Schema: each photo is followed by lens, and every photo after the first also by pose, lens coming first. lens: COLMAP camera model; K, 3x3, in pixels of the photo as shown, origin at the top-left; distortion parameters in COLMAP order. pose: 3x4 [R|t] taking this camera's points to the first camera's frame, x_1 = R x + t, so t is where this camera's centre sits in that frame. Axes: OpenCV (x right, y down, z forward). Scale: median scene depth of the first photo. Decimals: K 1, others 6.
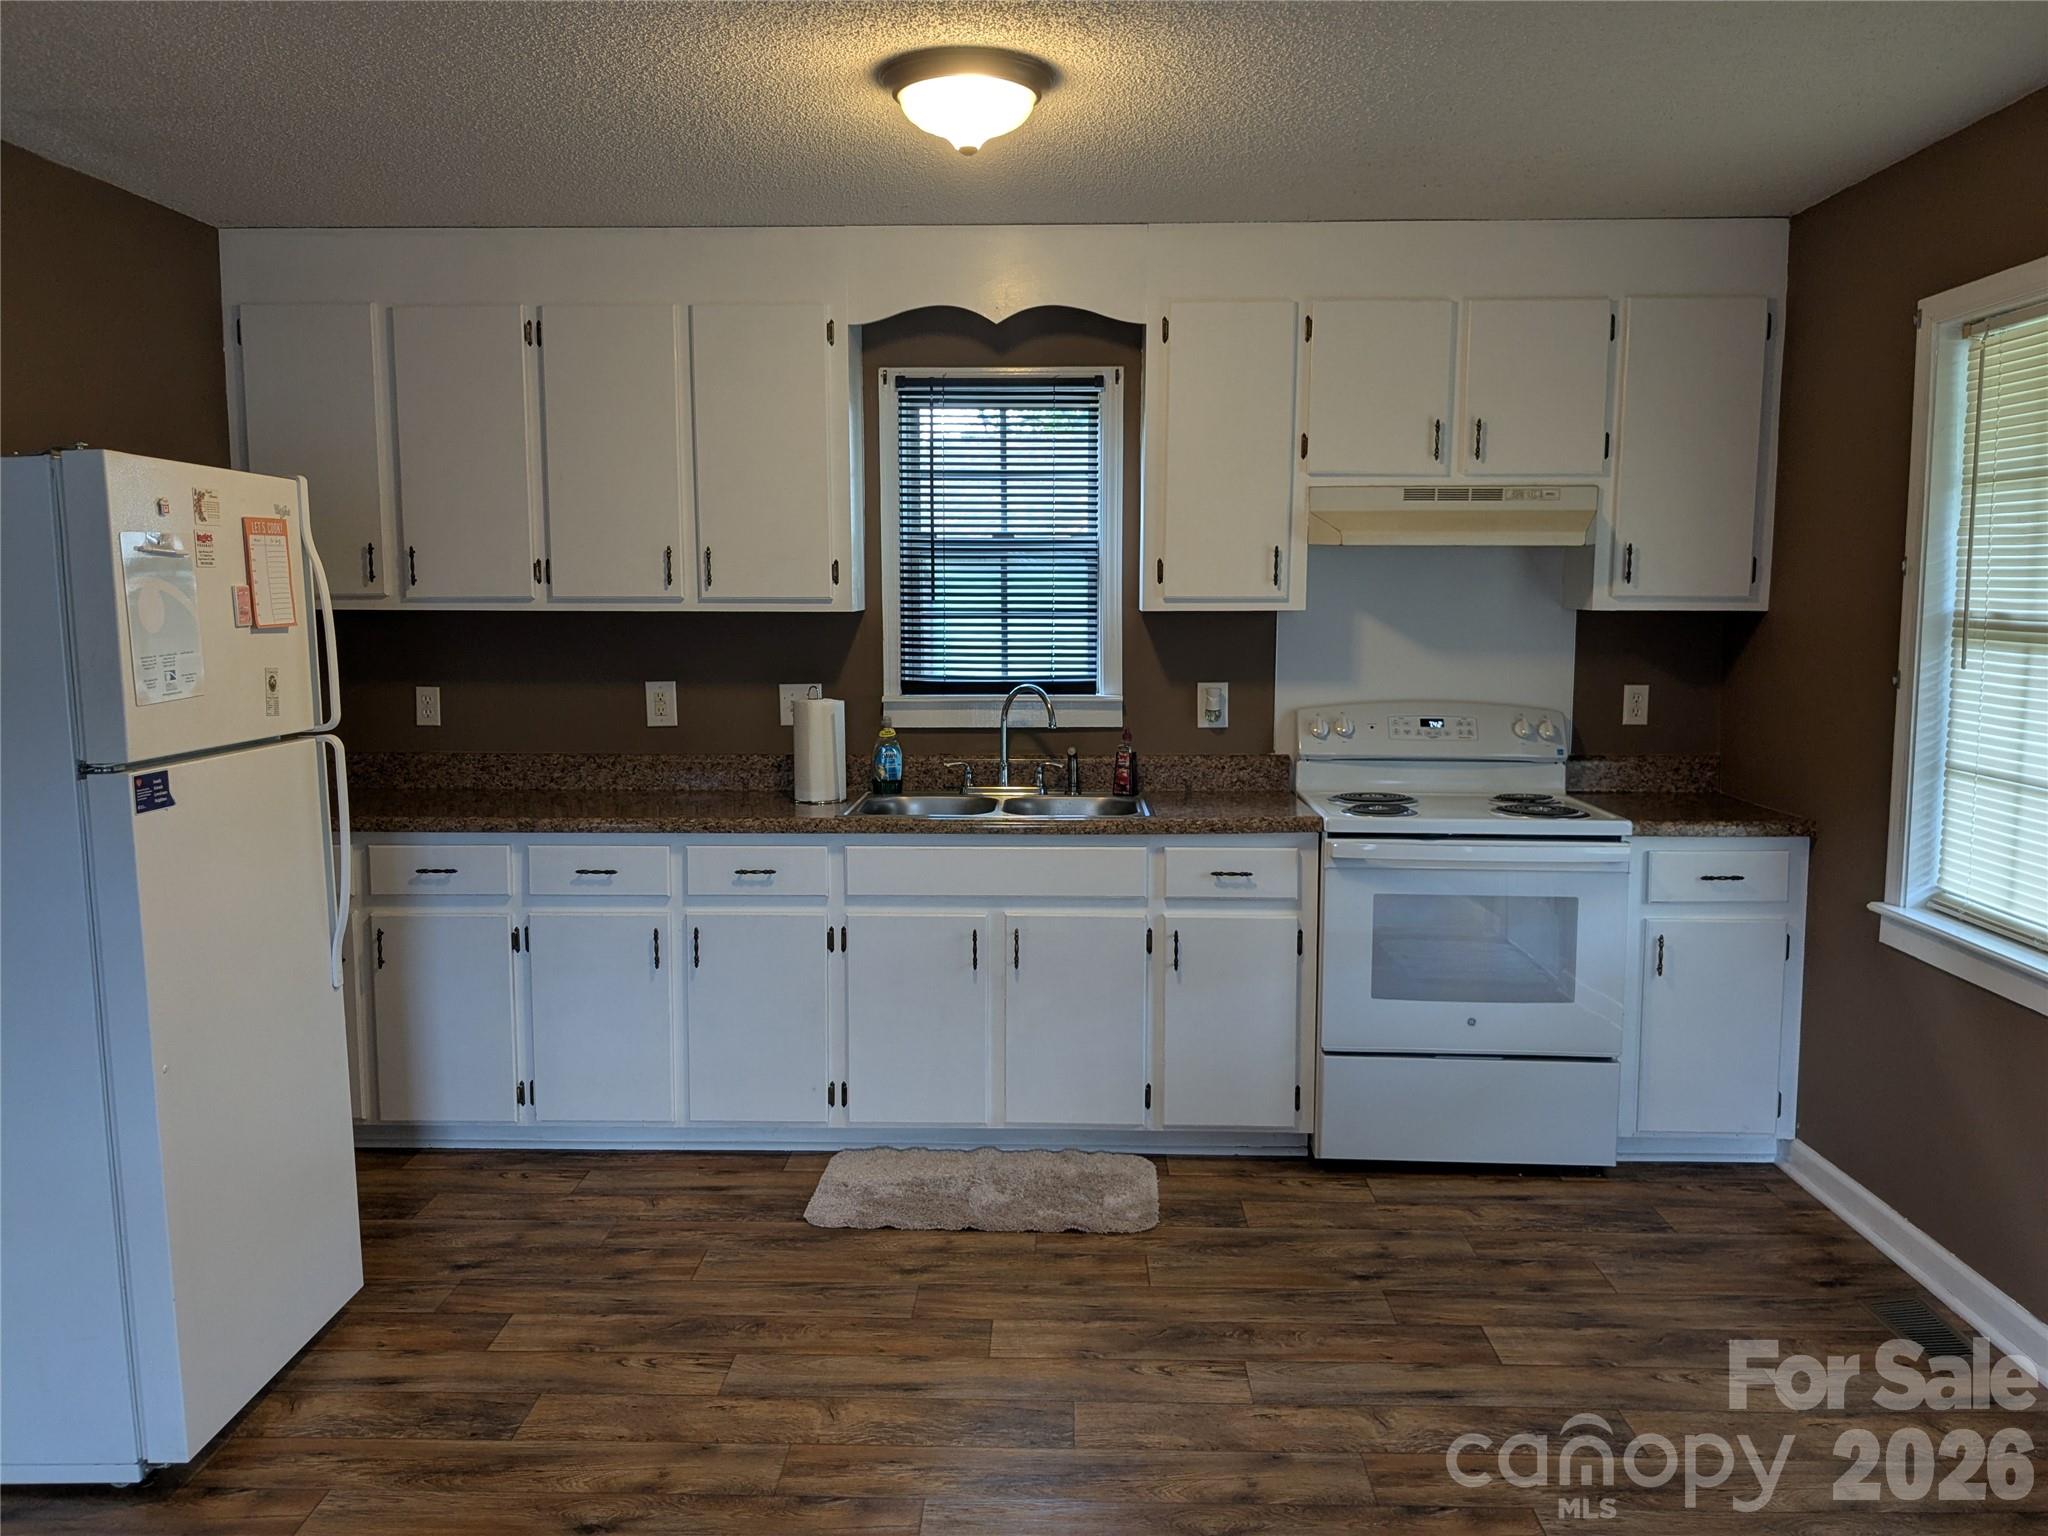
lens RADIAL K [[1618.9, 0, 1024.0], [0, 1618.9, 768.0], [0, 0, 1]] dist [0.081630, -0.118111]
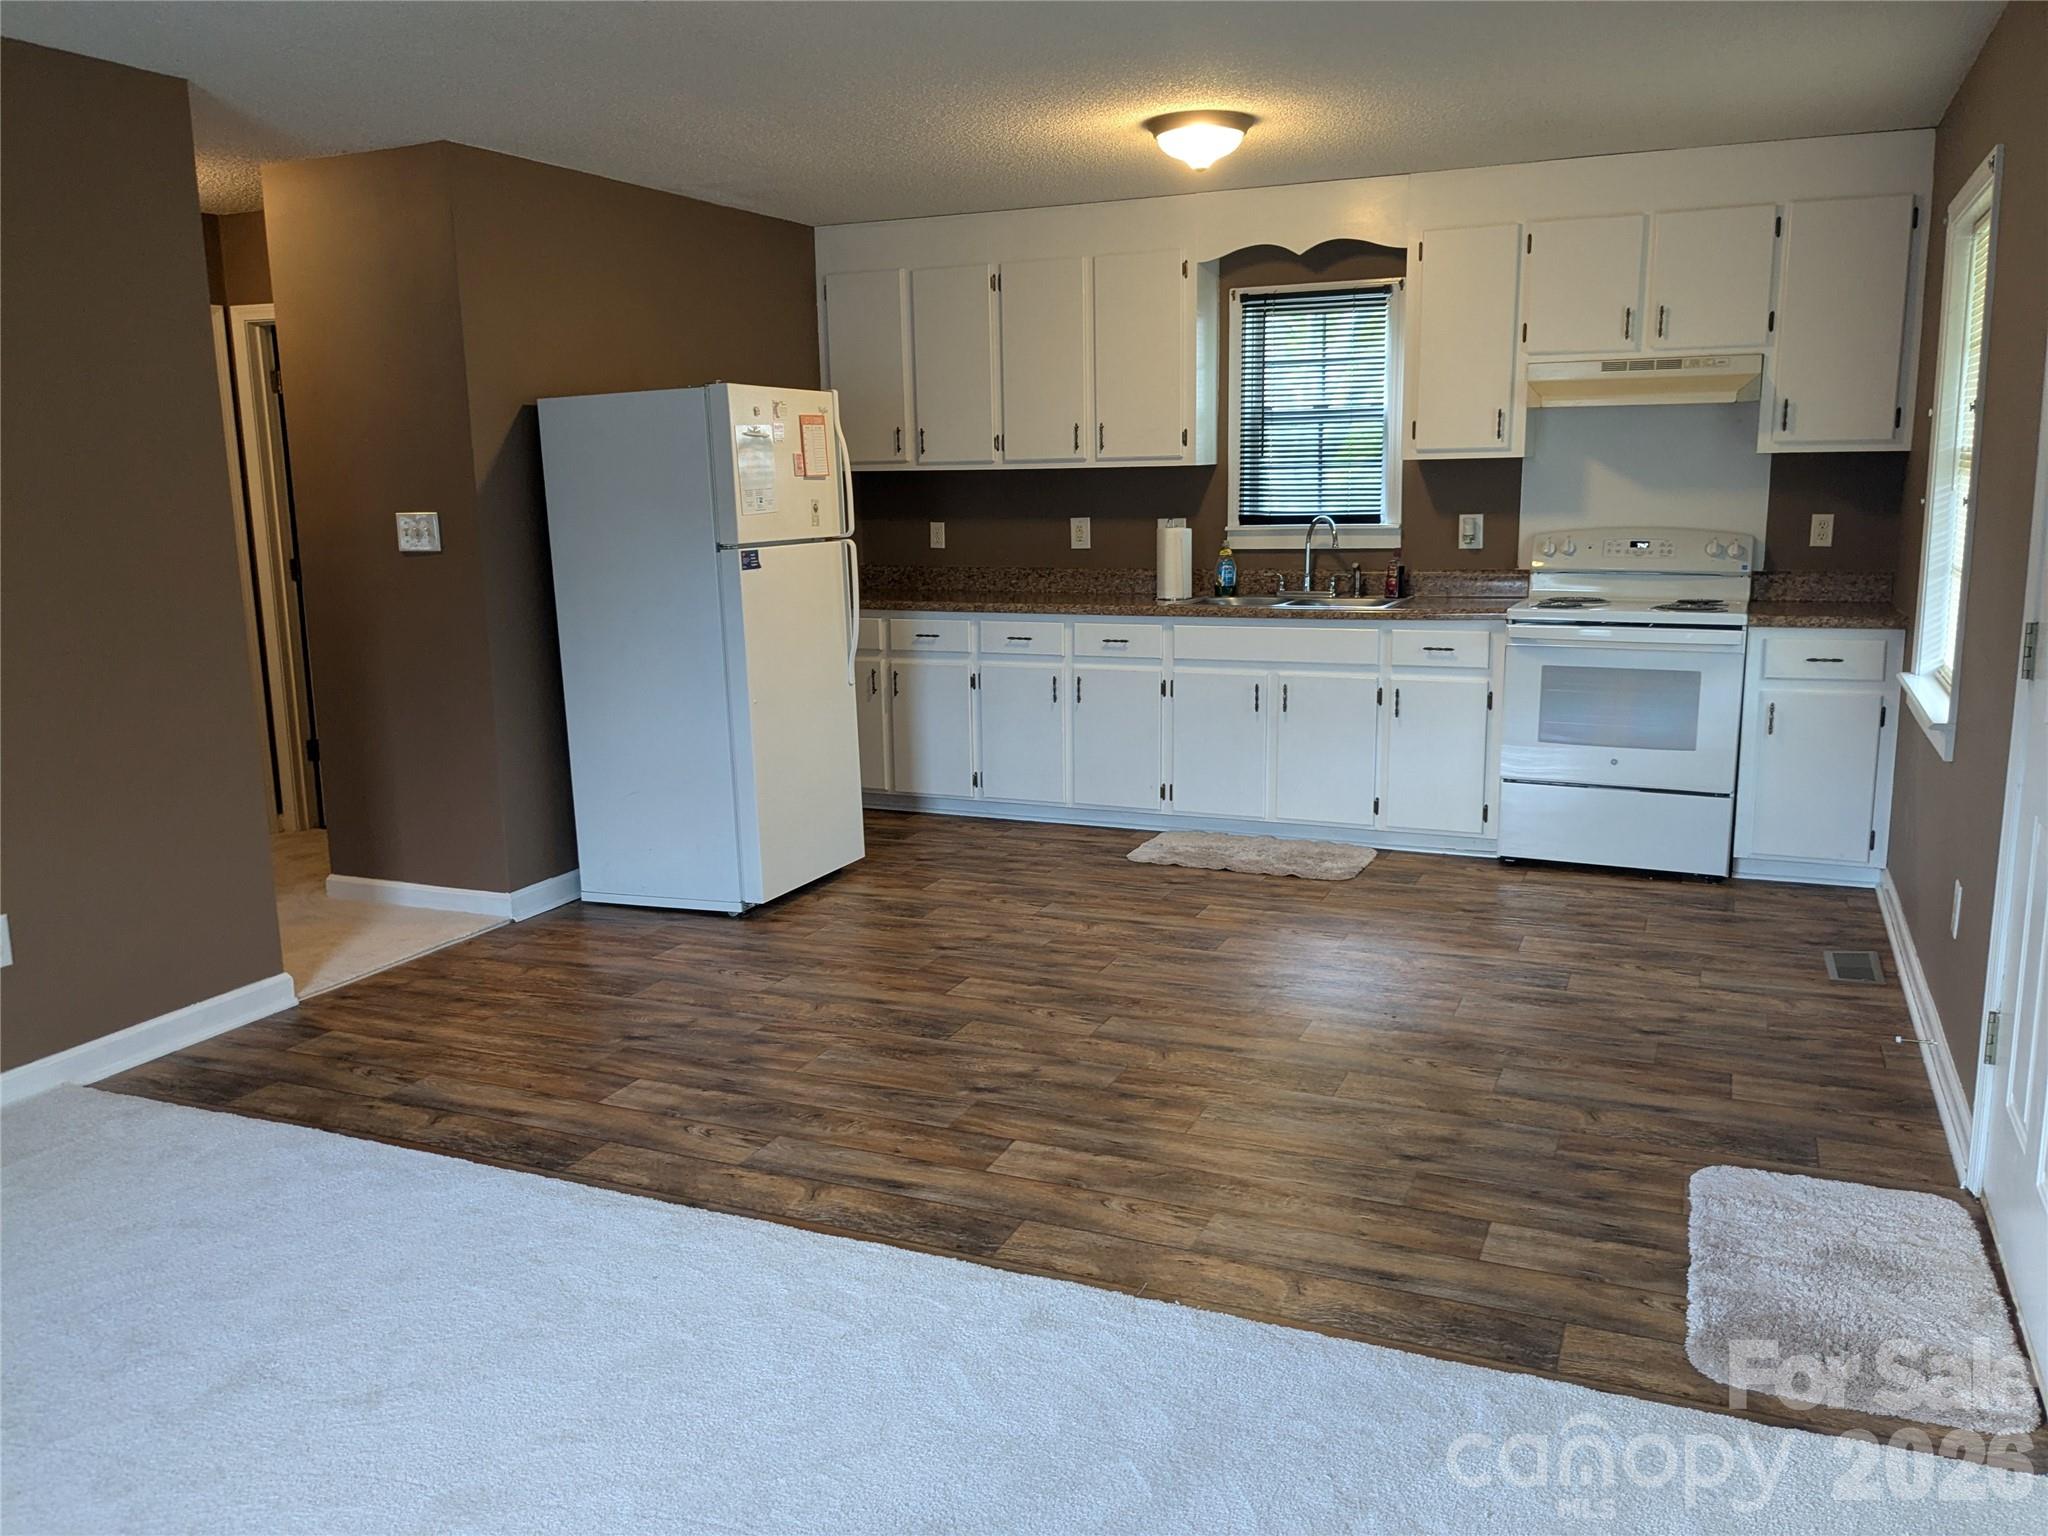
lens RADIAL K [[1618.9, 0, 1024.0], [0, 1618.9, 768.0], [0, 0, 1]] dist [0.081630, -0.118111]
pose [[0.929223, 0.051876, -0.365861, 0.301894], [-0.023300, 0.996352, 0.082094, 0.057925], [0.368785, -0.067759, 0.927042, -0.423262]]
